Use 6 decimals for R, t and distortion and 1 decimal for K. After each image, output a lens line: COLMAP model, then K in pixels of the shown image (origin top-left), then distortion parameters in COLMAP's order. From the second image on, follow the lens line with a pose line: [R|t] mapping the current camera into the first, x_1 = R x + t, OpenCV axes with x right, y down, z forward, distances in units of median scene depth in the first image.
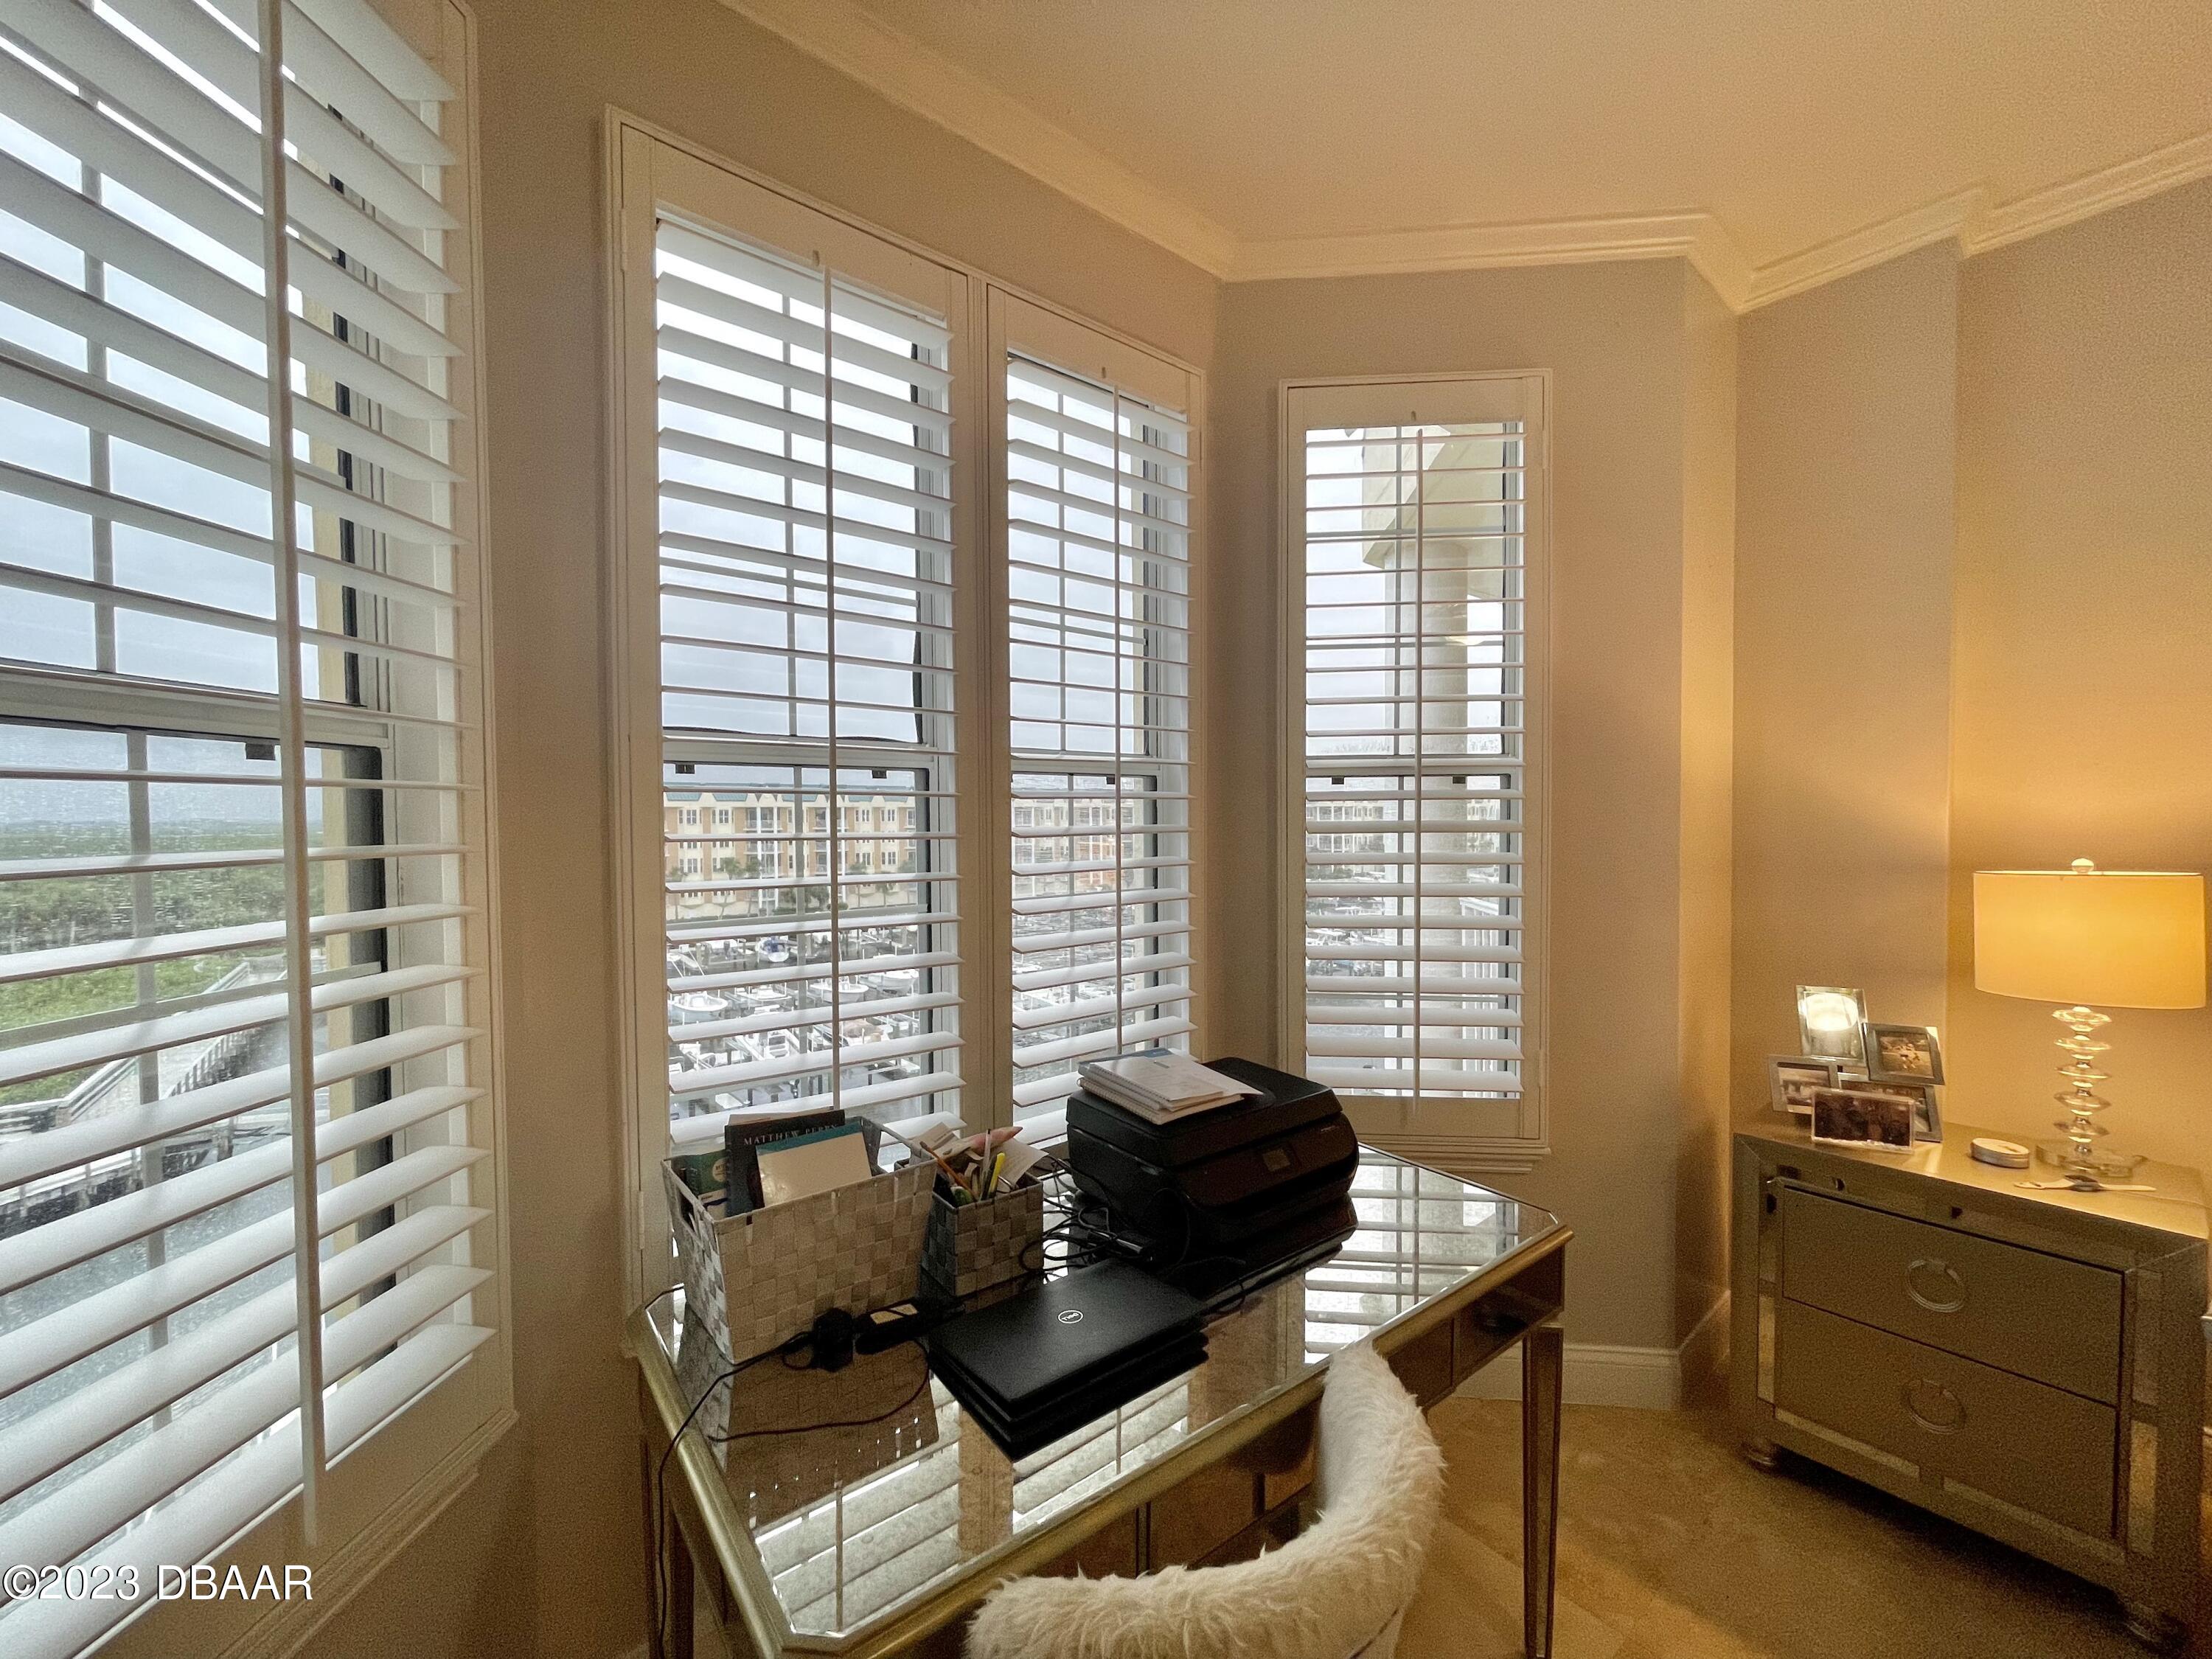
lens RADIAL K [[889.9, 0, 1094.7], [0, 889.9, 831.3], [0, 0, 1]] dist [-0.000876, -0.000127]
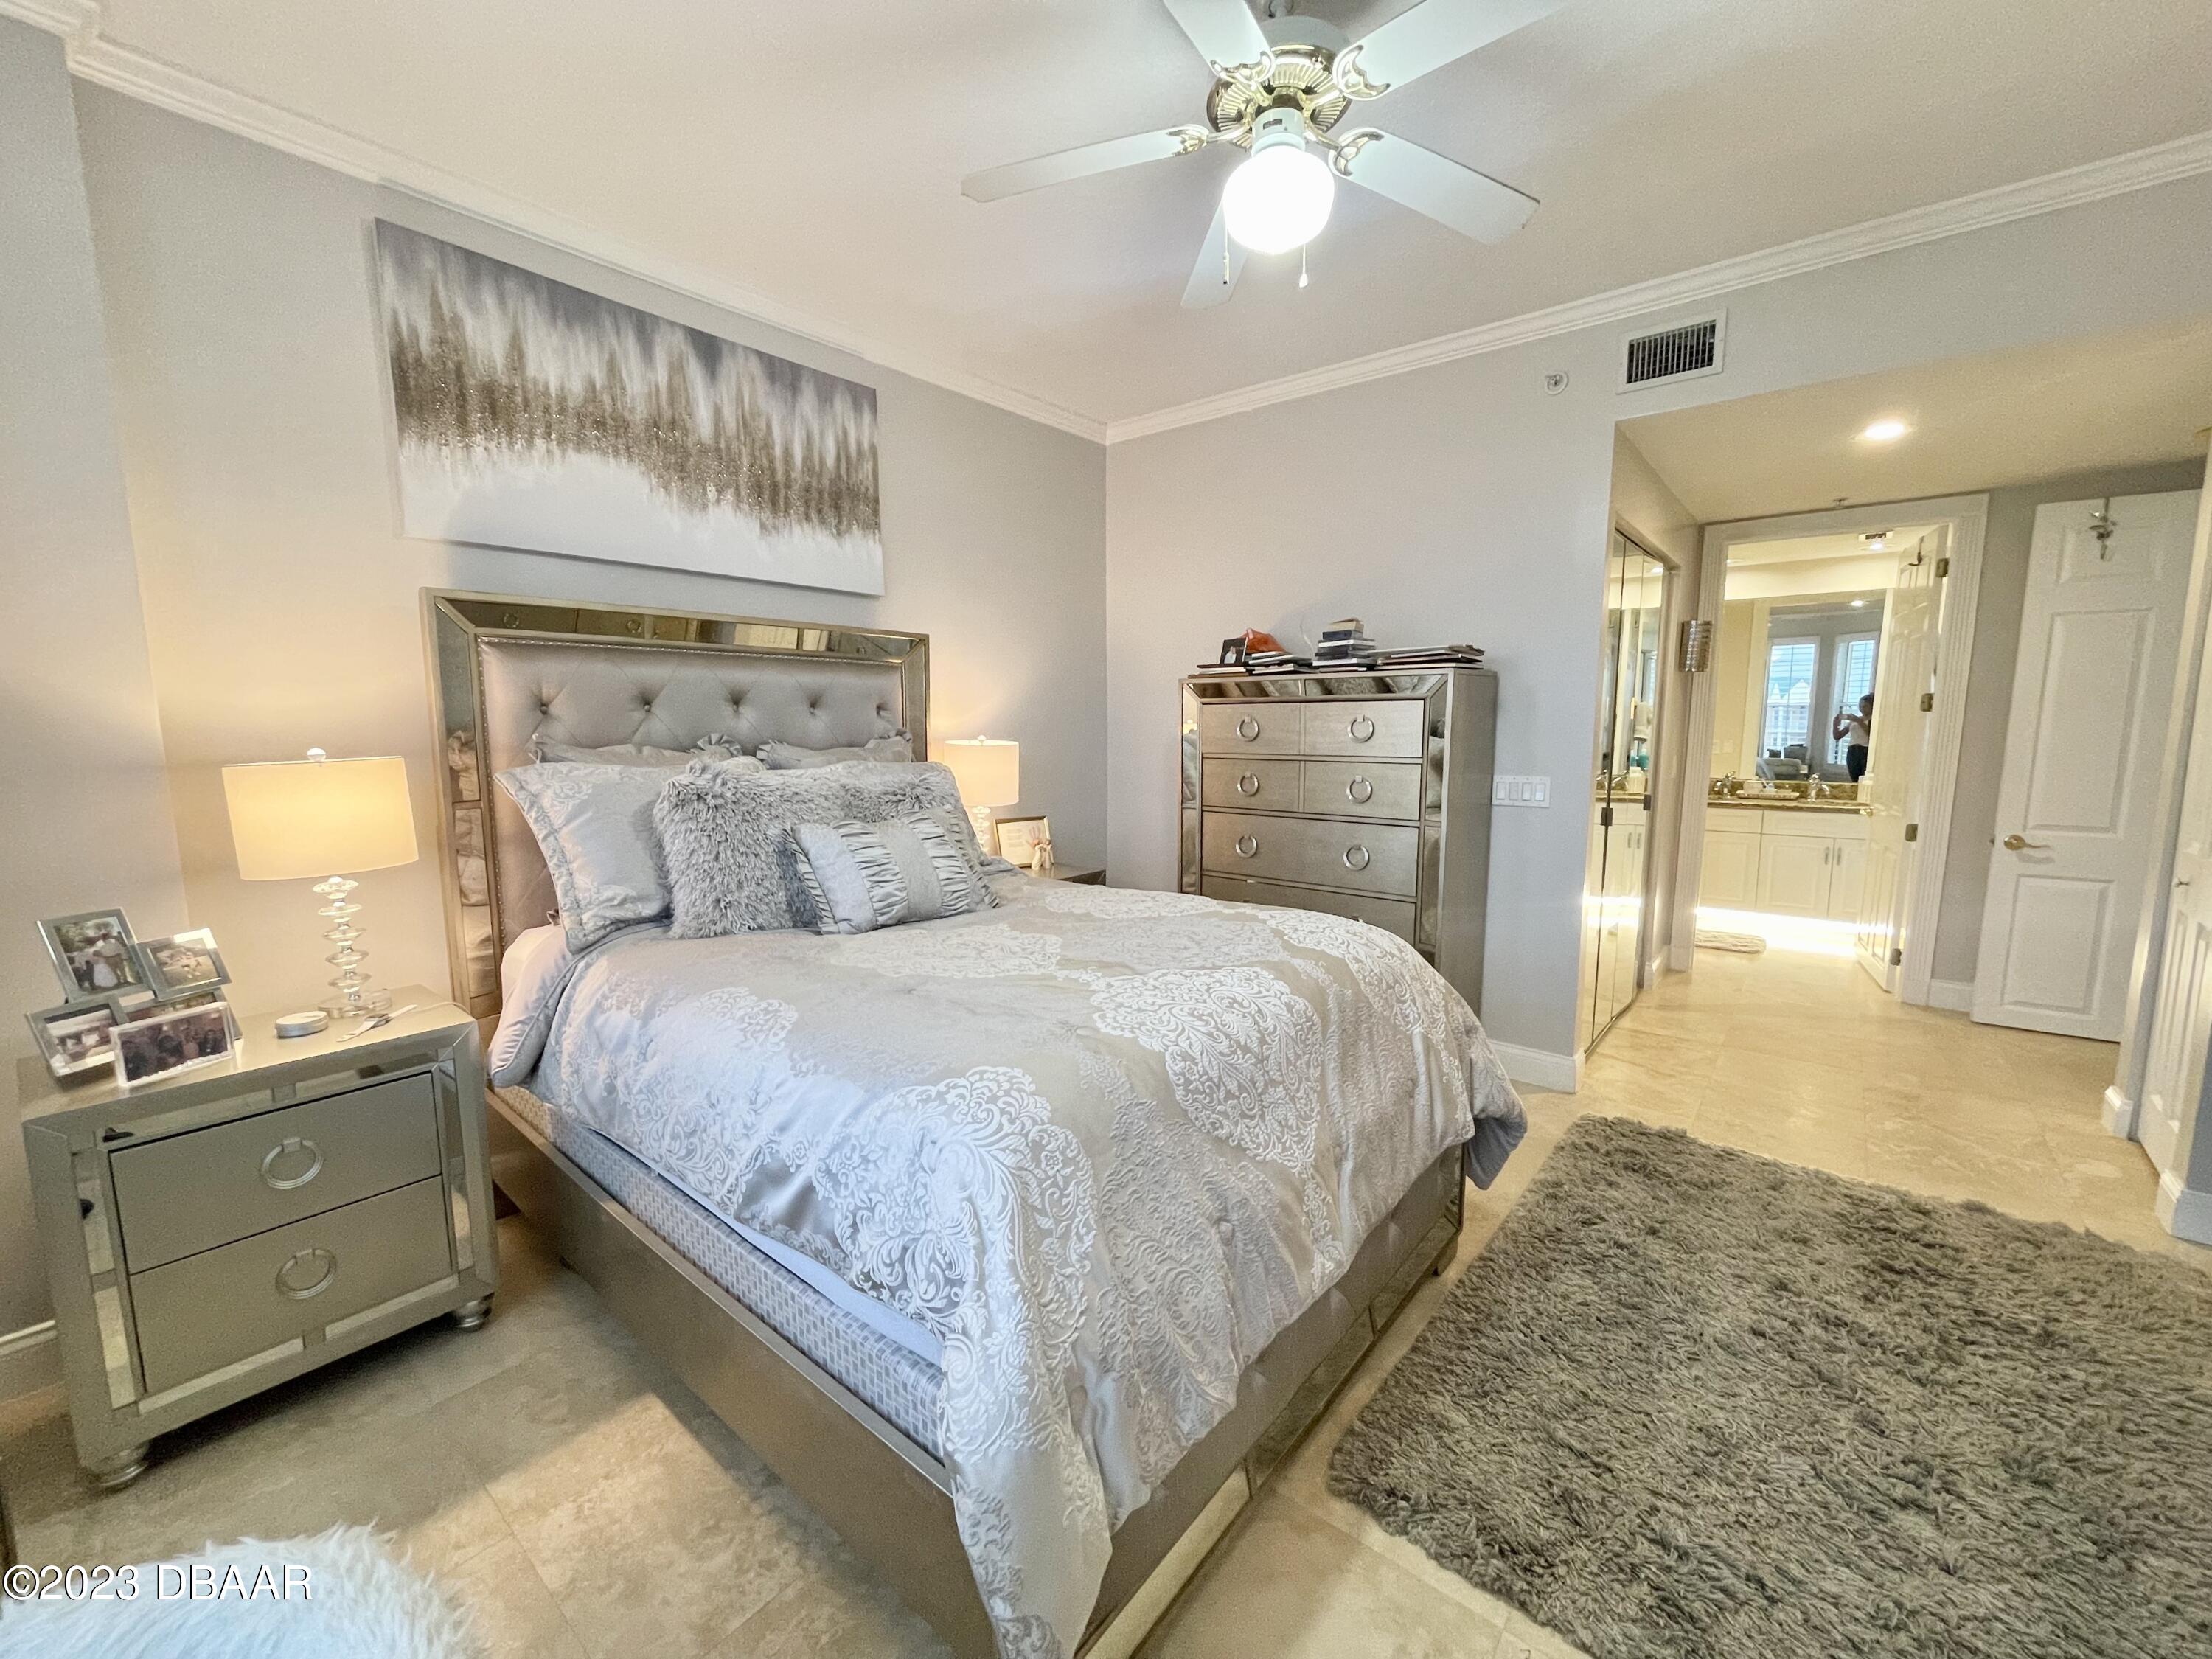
lens RADIAL K [[889.9, 0, 1105.5], [0, 889.9, 829.0], [0, 0, 1]] dist [-0.000876, -0.000127]
pose [[-0.180766, -0.118275, 0.976389, -0.177439], [0.026724, 0.991786, 0.125088, 0.017726], [-0.983163, 0.048705, -0.176120, 0.212432]]
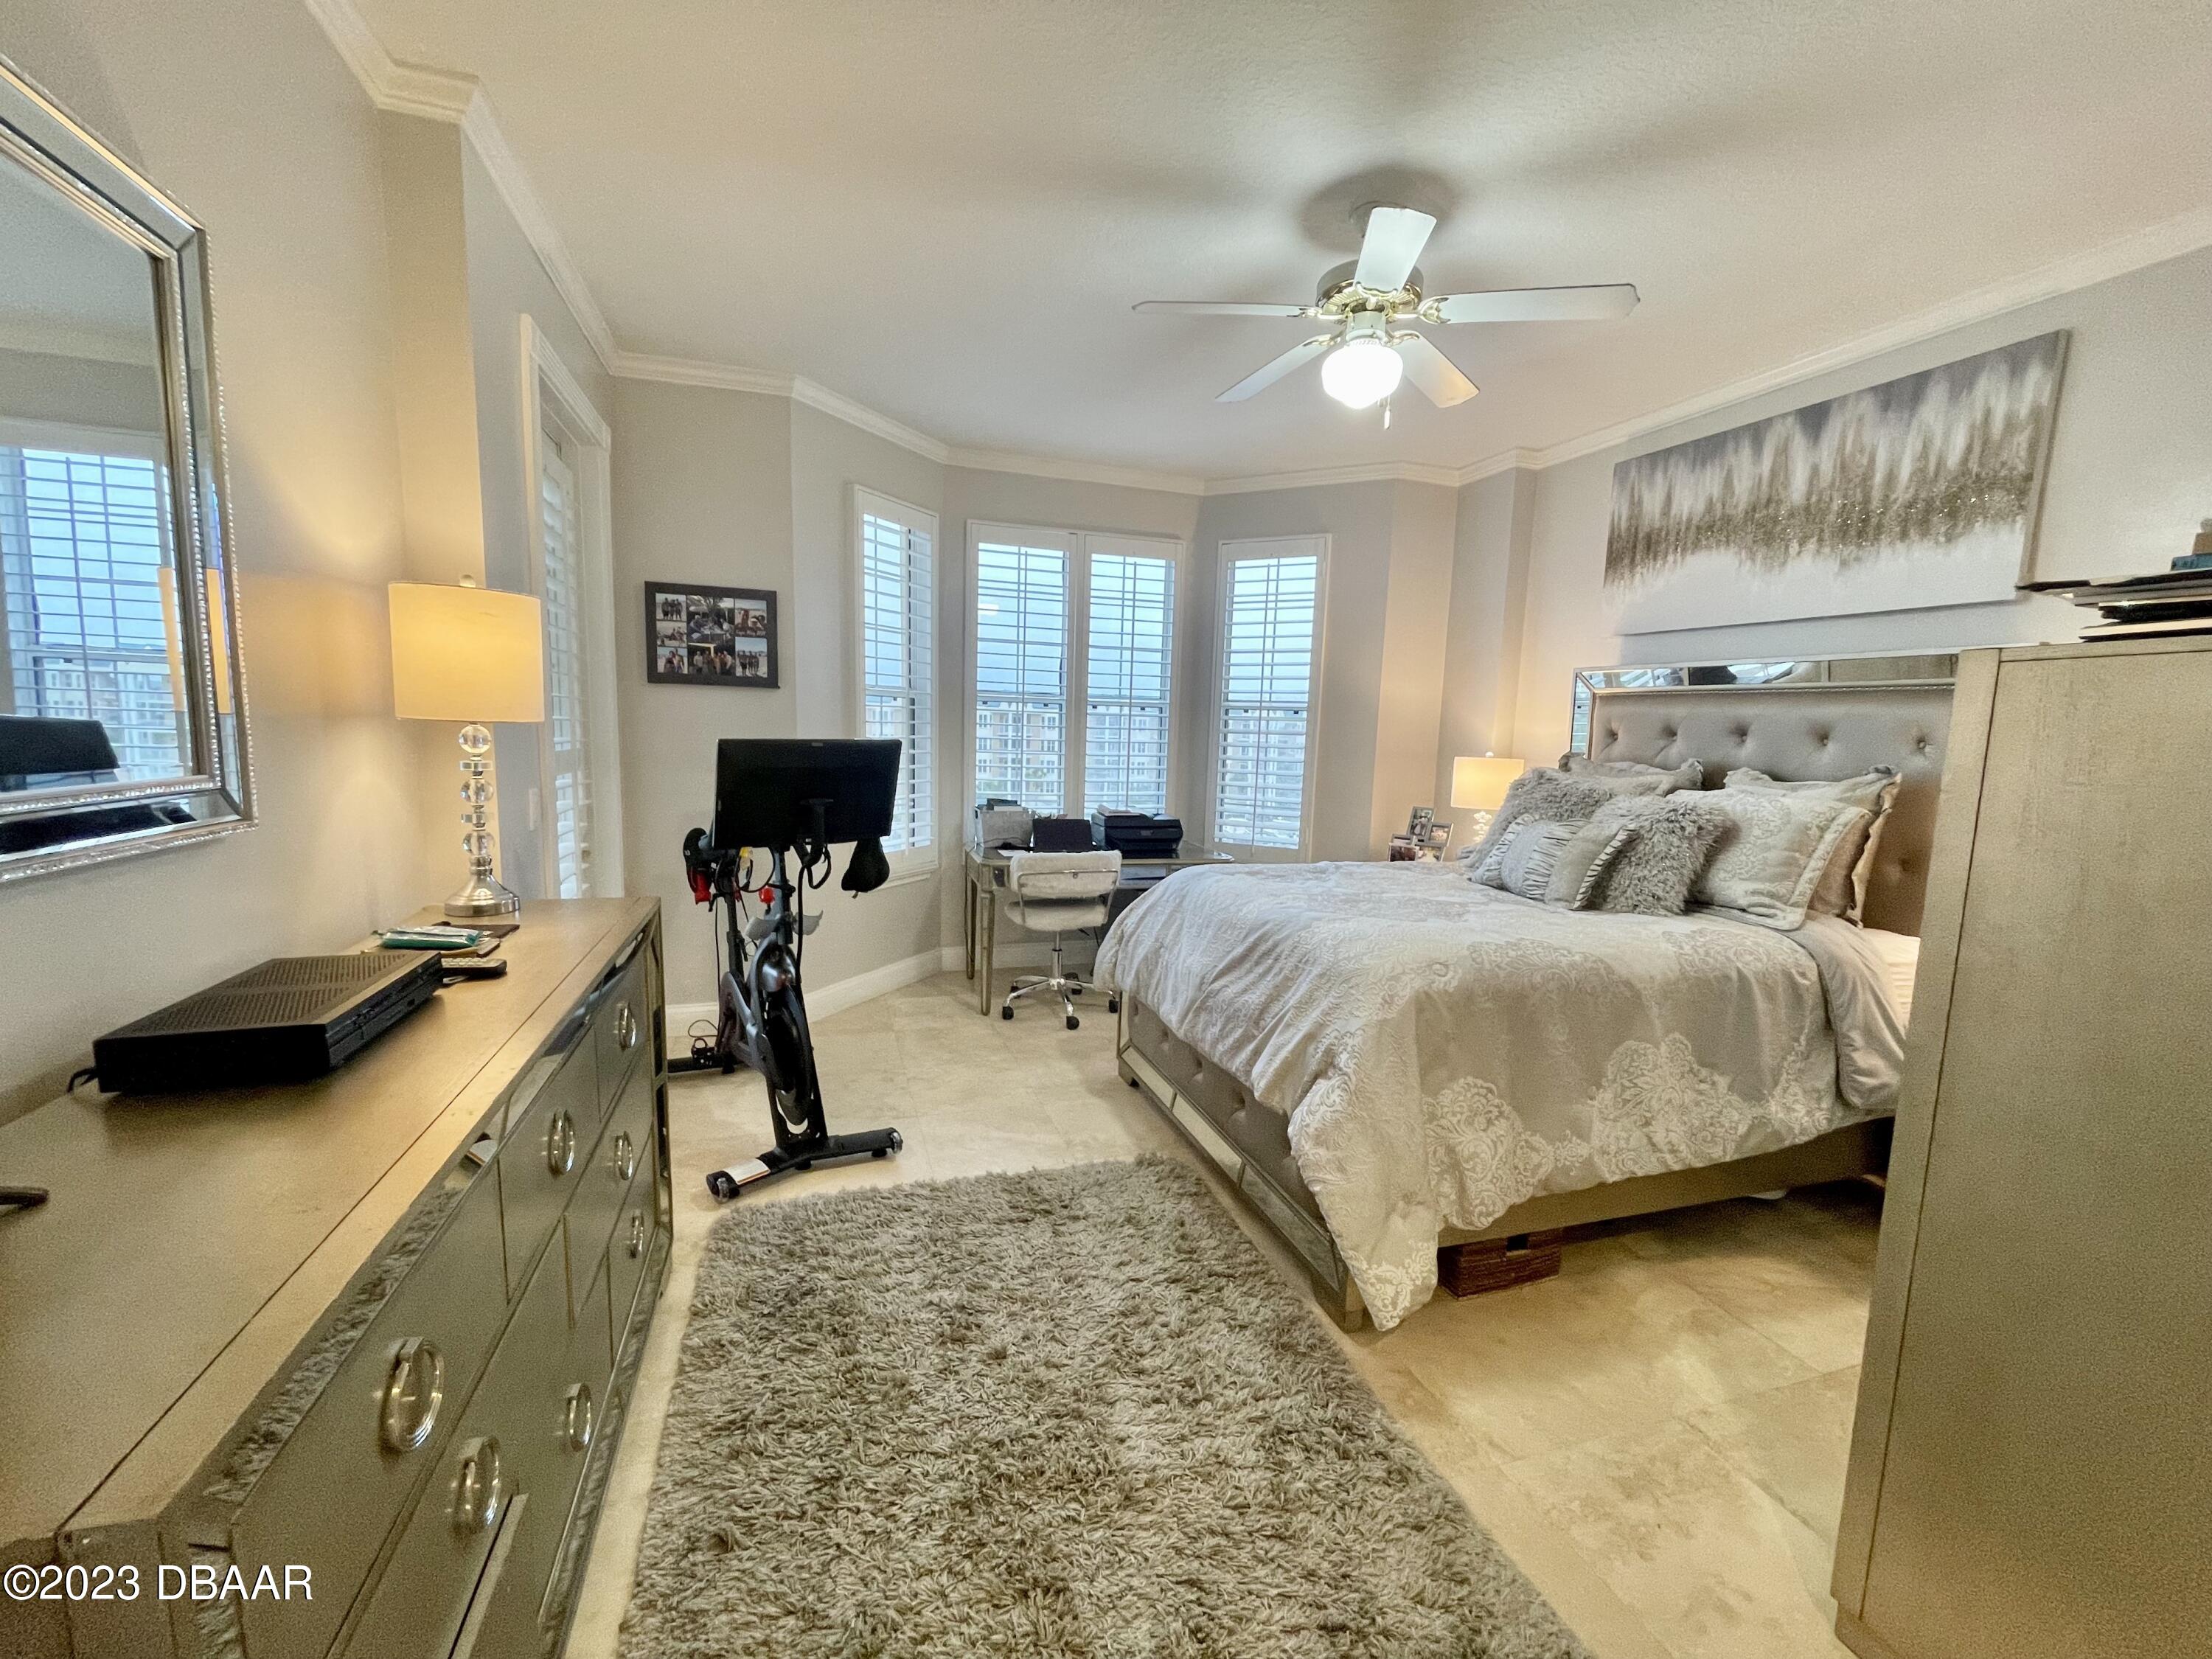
lens RADIAL K [[889.9, 0, 1097.0], [0, 889.9, 836.4], [0, 0, 1]] dist [-0.000876, -0.000127]
pose [[0.926408, 0.078457, -0.368255, 0.995774], [-0.041883, 0.993452, 0.106292, 0.043698], [0.374184, -0.083046, 0.923629, -1.634481]]
